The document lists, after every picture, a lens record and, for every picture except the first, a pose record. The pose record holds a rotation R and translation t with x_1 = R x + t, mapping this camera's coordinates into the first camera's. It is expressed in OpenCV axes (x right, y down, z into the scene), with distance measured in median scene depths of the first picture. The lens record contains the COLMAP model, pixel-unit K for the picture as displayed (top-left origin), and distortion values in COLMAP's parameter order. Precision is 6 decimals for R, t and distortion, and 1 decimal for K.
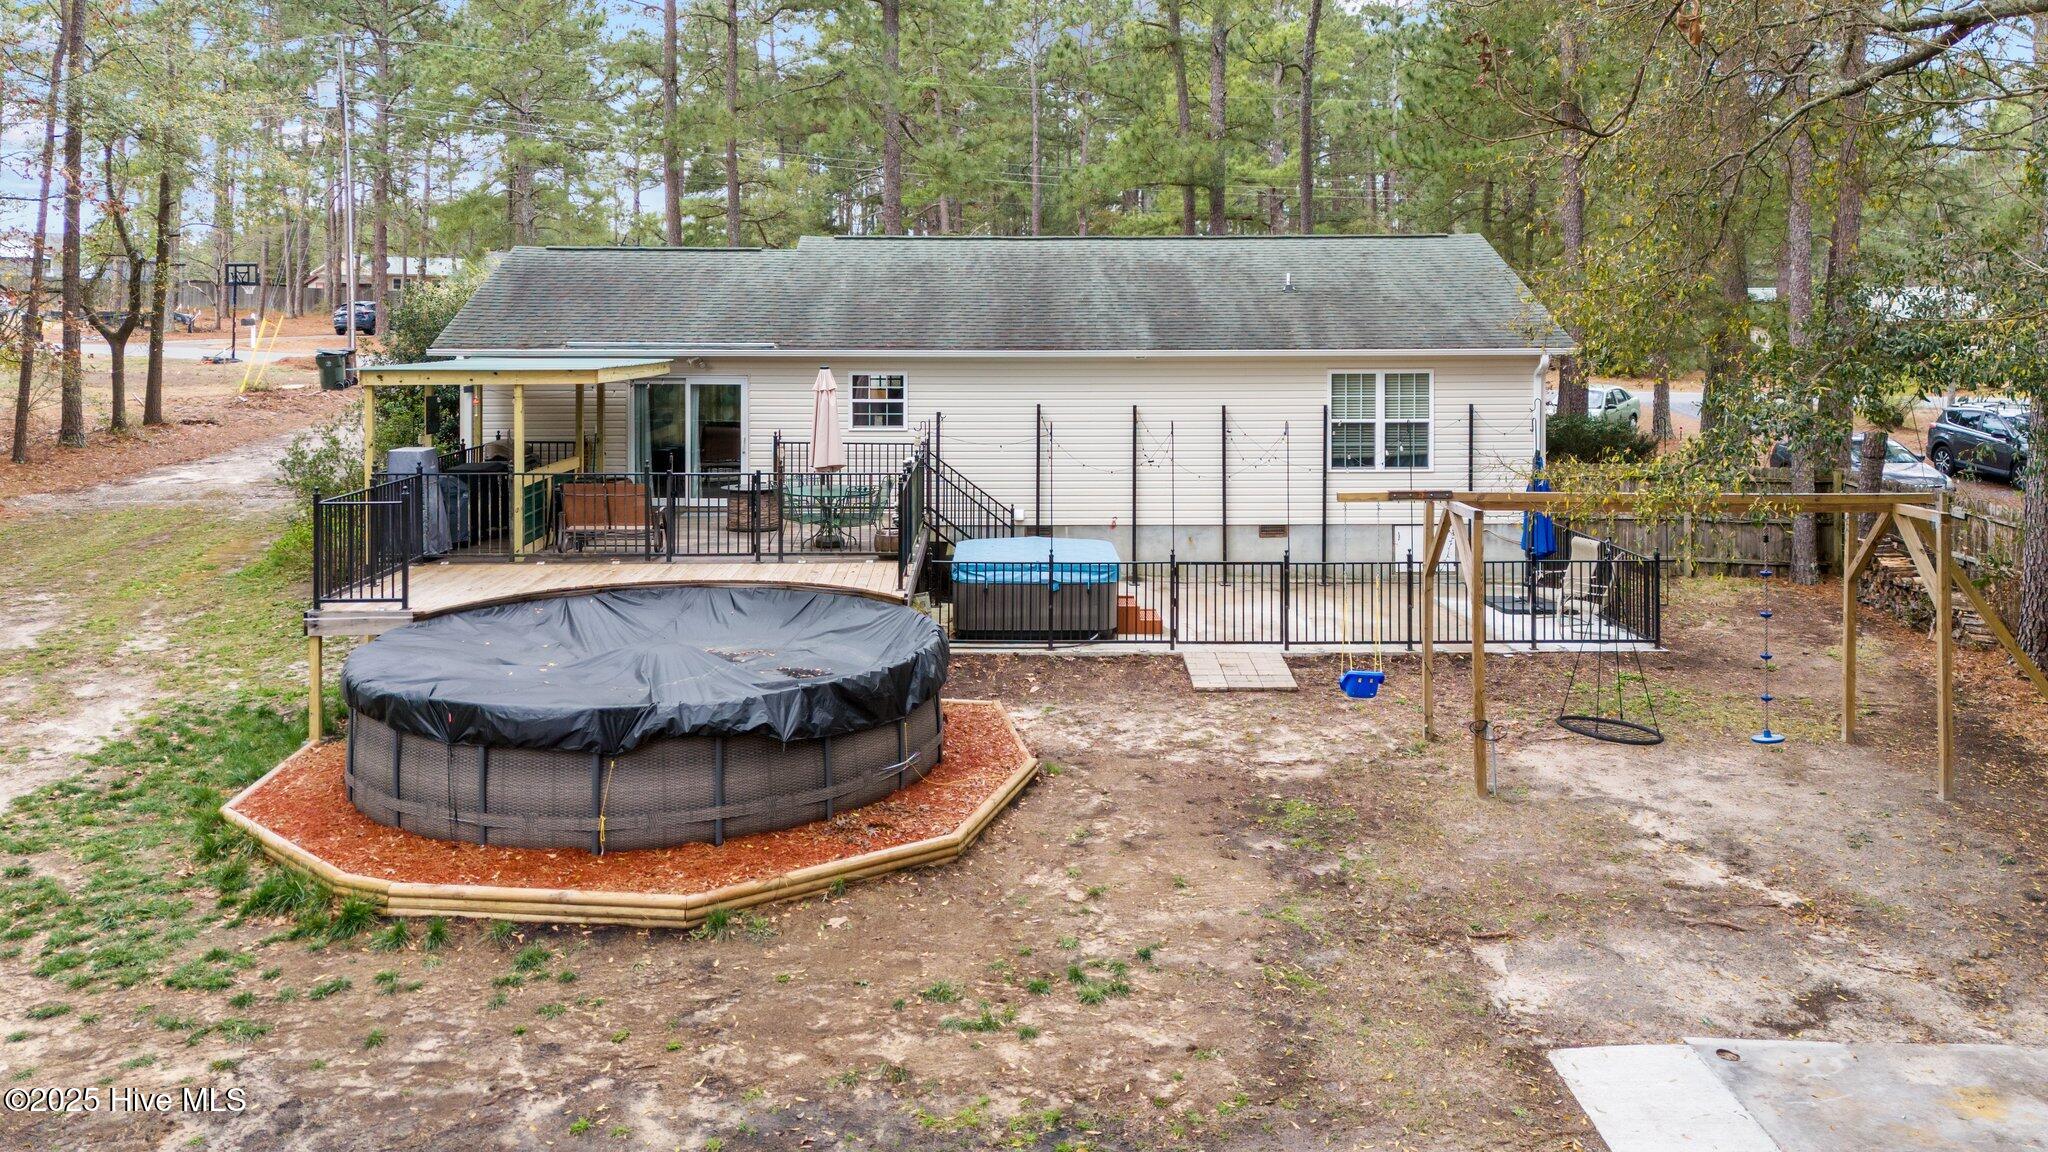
lens RADIAL K [[1529.0, 0, 1024.0], [0, 1529.0, 576.0], [0, 0, 1]] dist [0.092215, -0.088112]
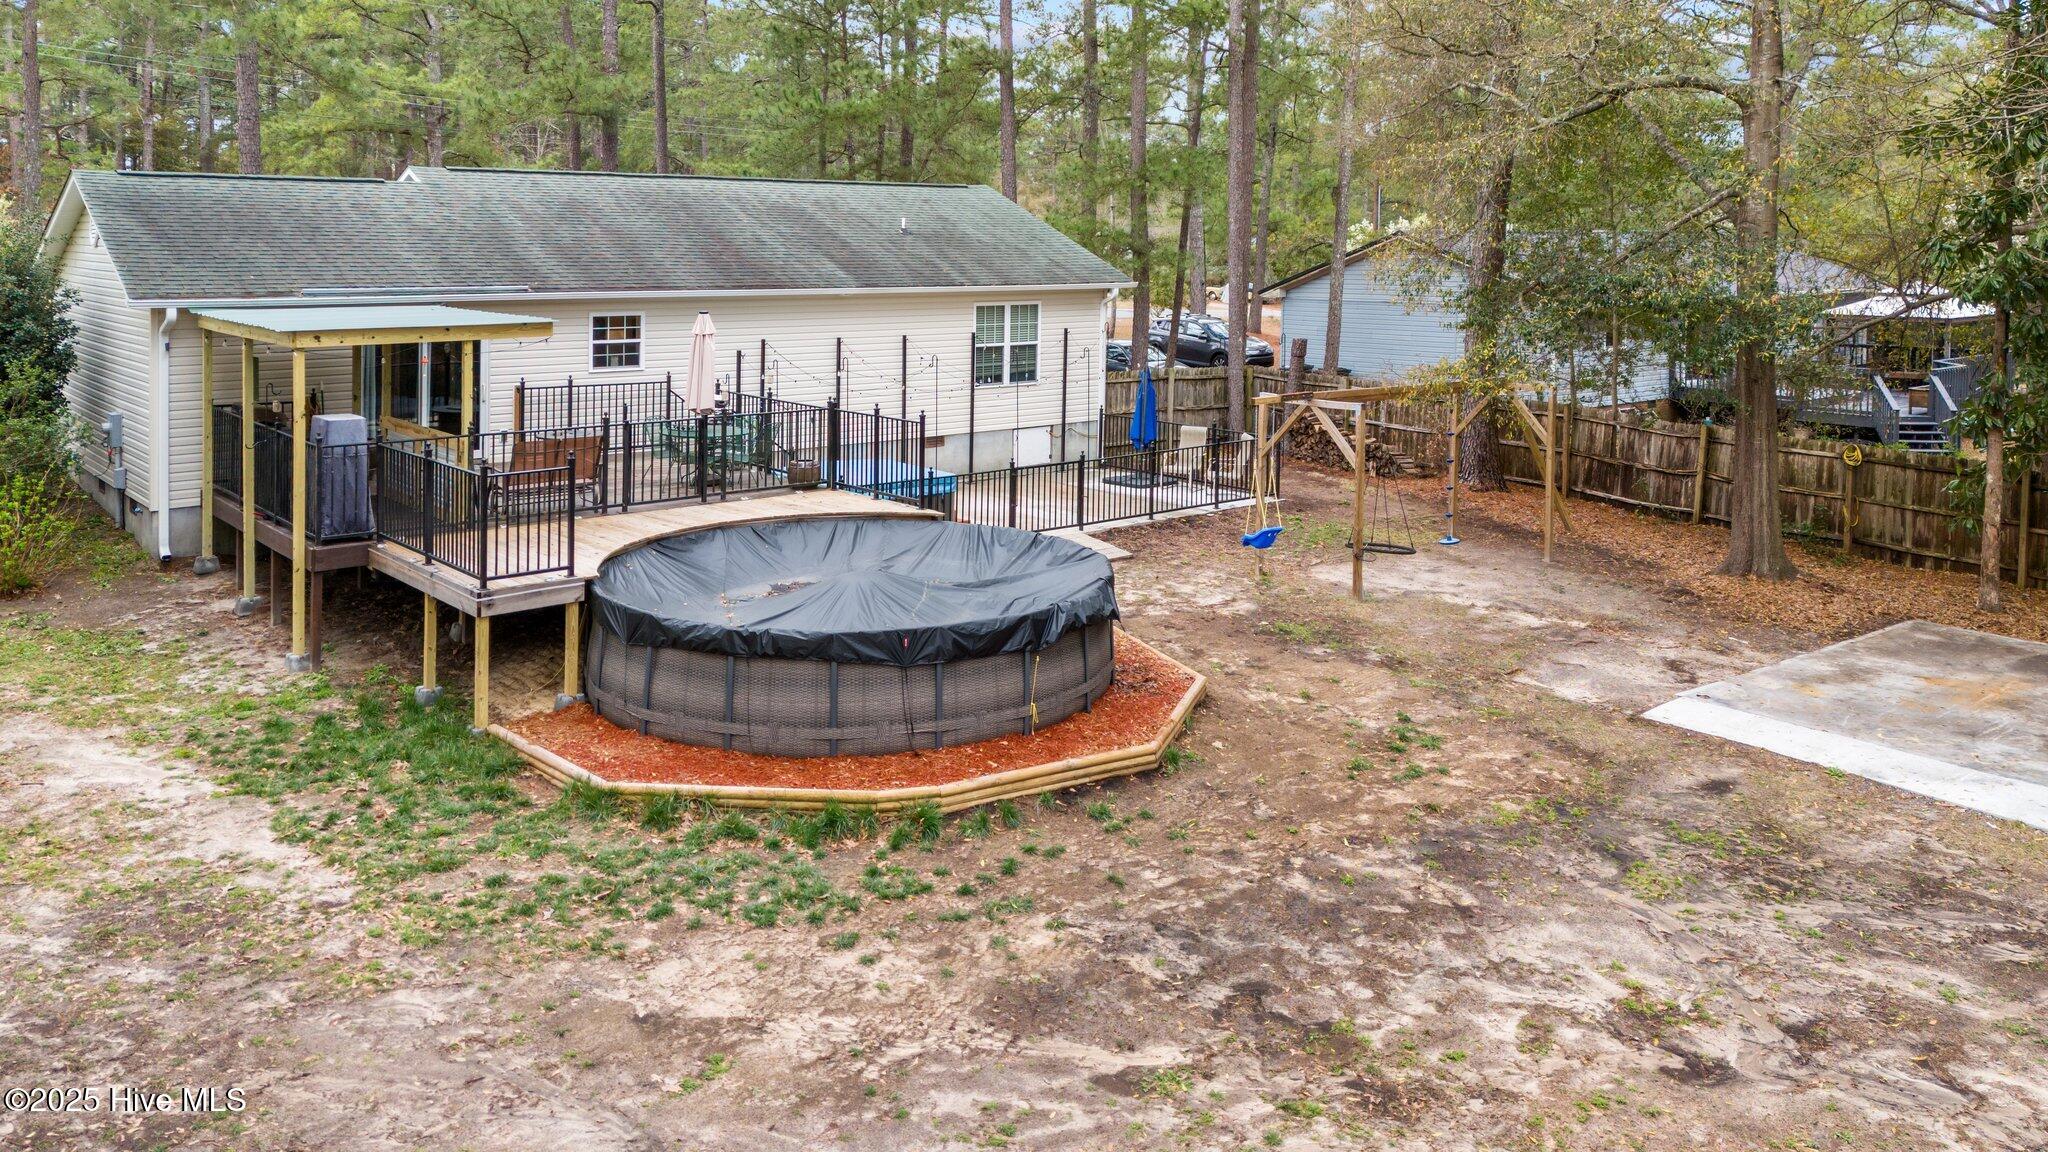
lens RADIAL K [[1538.1, 0, 1040.8], [0, 1538.1, 456.6], [0, 0, 1]] dist [0.051982, -0.015196]
pose [[0.776822, -0.082068, 0.624349, -0.649177], [0.093998, 0.995475, 0.013899, -0.032640], [-0.622665, 0.047891, 0.781022, 0.035416]]
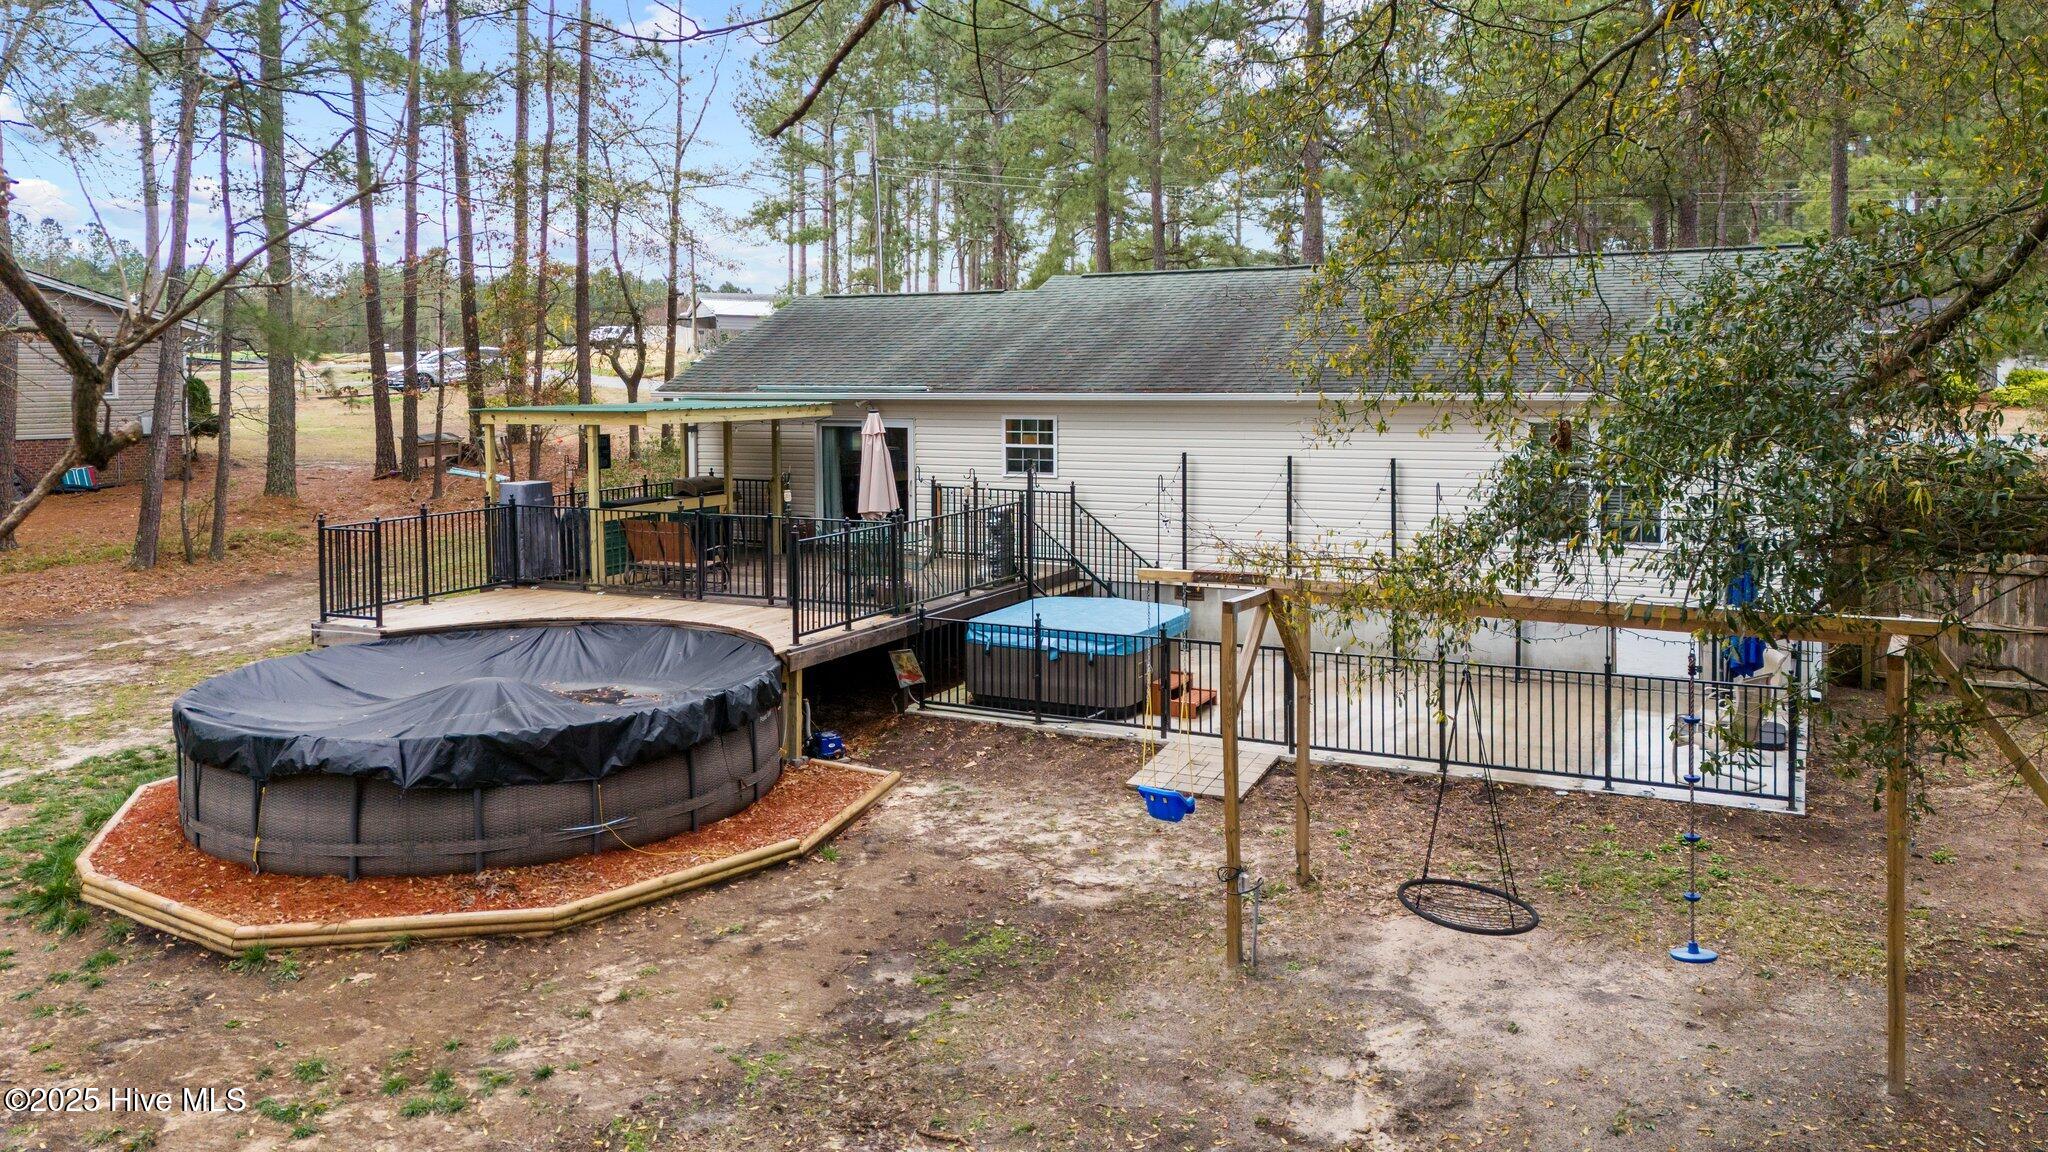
lens RADIAL K [[1529.0, 0, 1024.0], [0, 1529.0, 576.0], [0, 0, 1]] dist [0.092215, -0.088112]
pose [[0.884026, 0.057861, -0.463843, 0.434200], [-0.069222, 0.997573, -0.007489, -0.032348], [0.462284, 0.038728, 0.885886, 0.192569]]
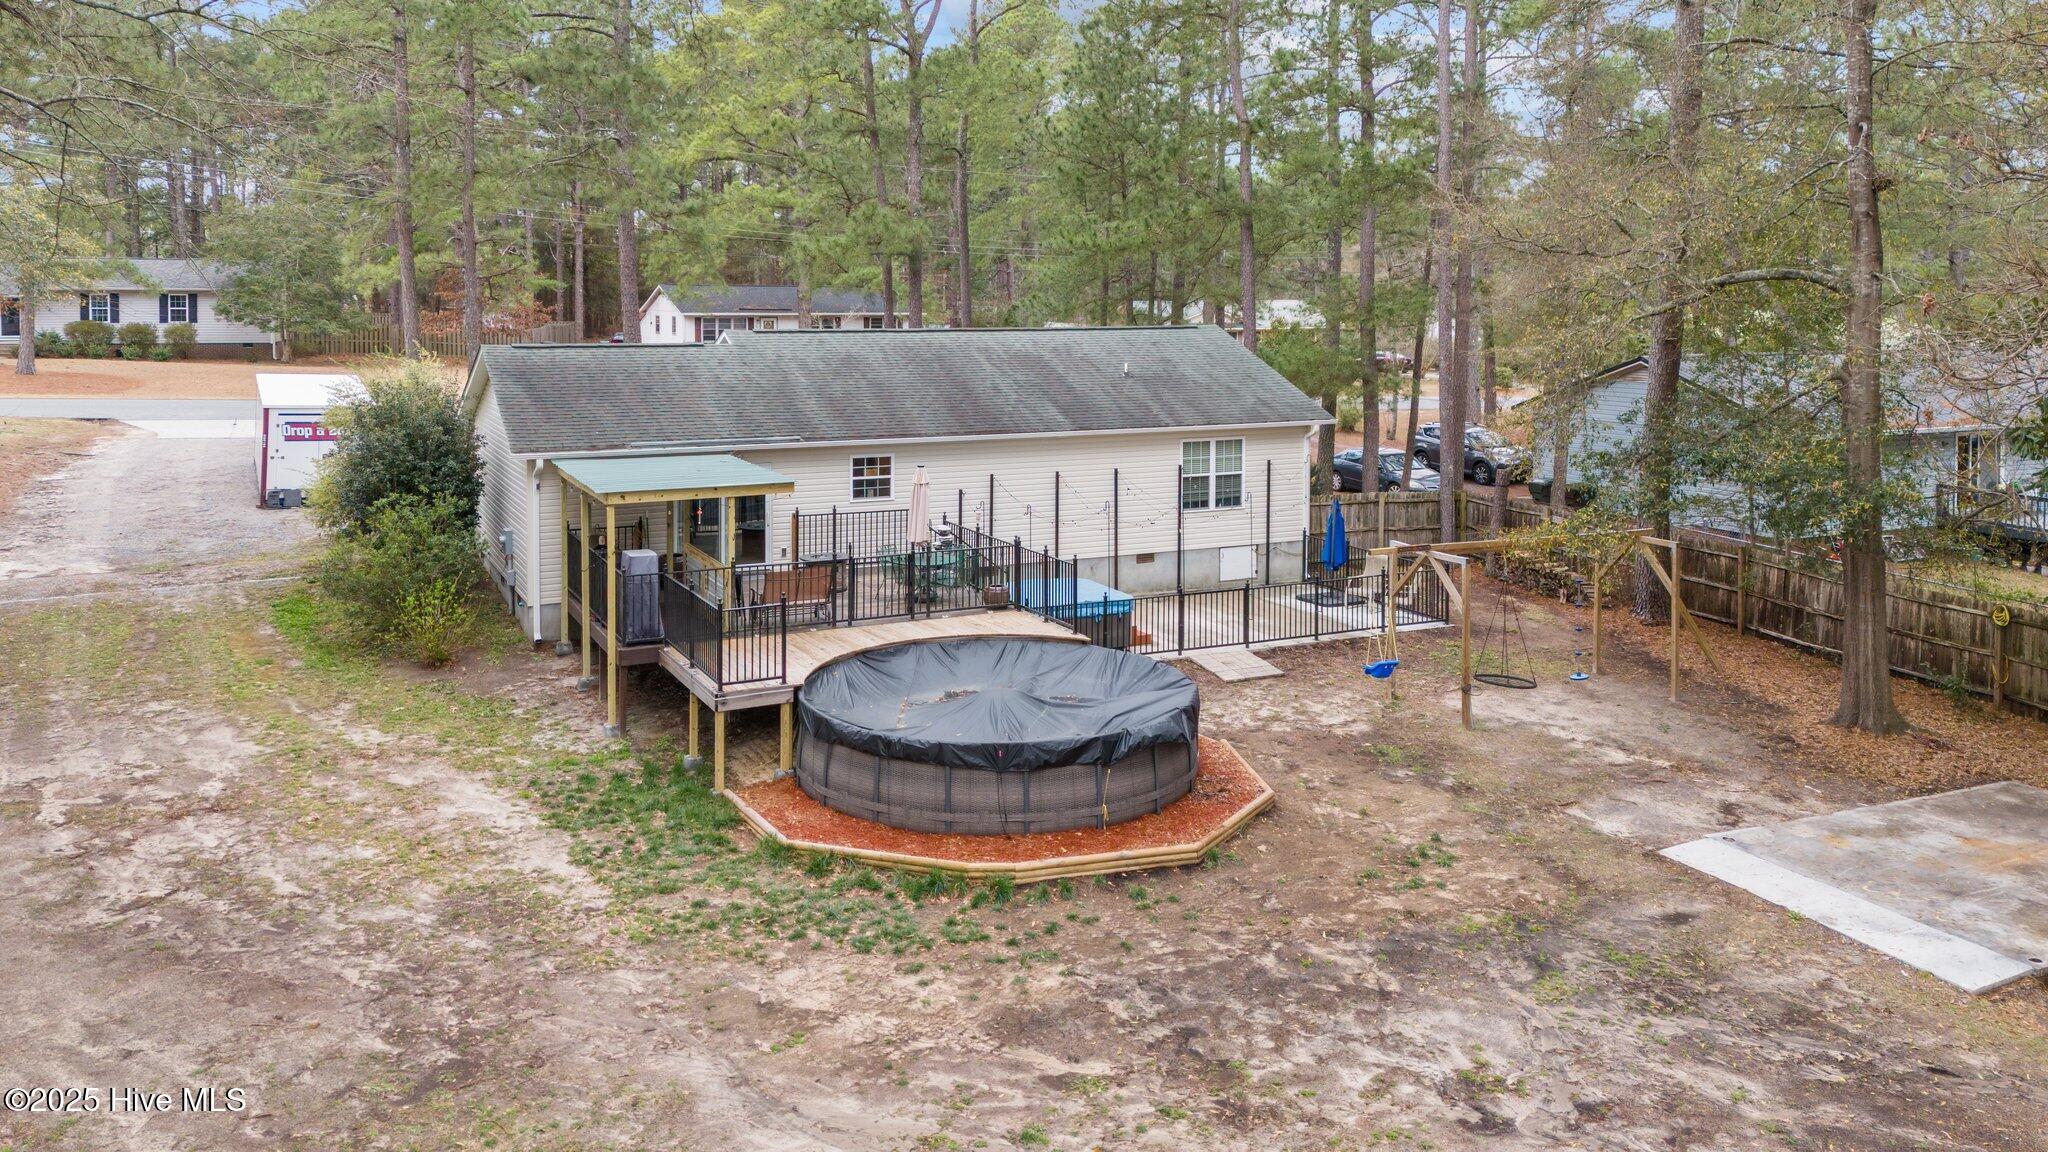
lens RADIAL K [[1529.0, 0, 1024.0], [0, 1529.0, 576.0], [0, 0, 1]] dist [0.092215, -0.088112]
pose [[0.907797, -0.074766, 0.412693, -0.626029], [0.067144, 0.997199, 0.032963, -0.083151], [-0.414001, -0.002214, 0.910274, -0.234528]]
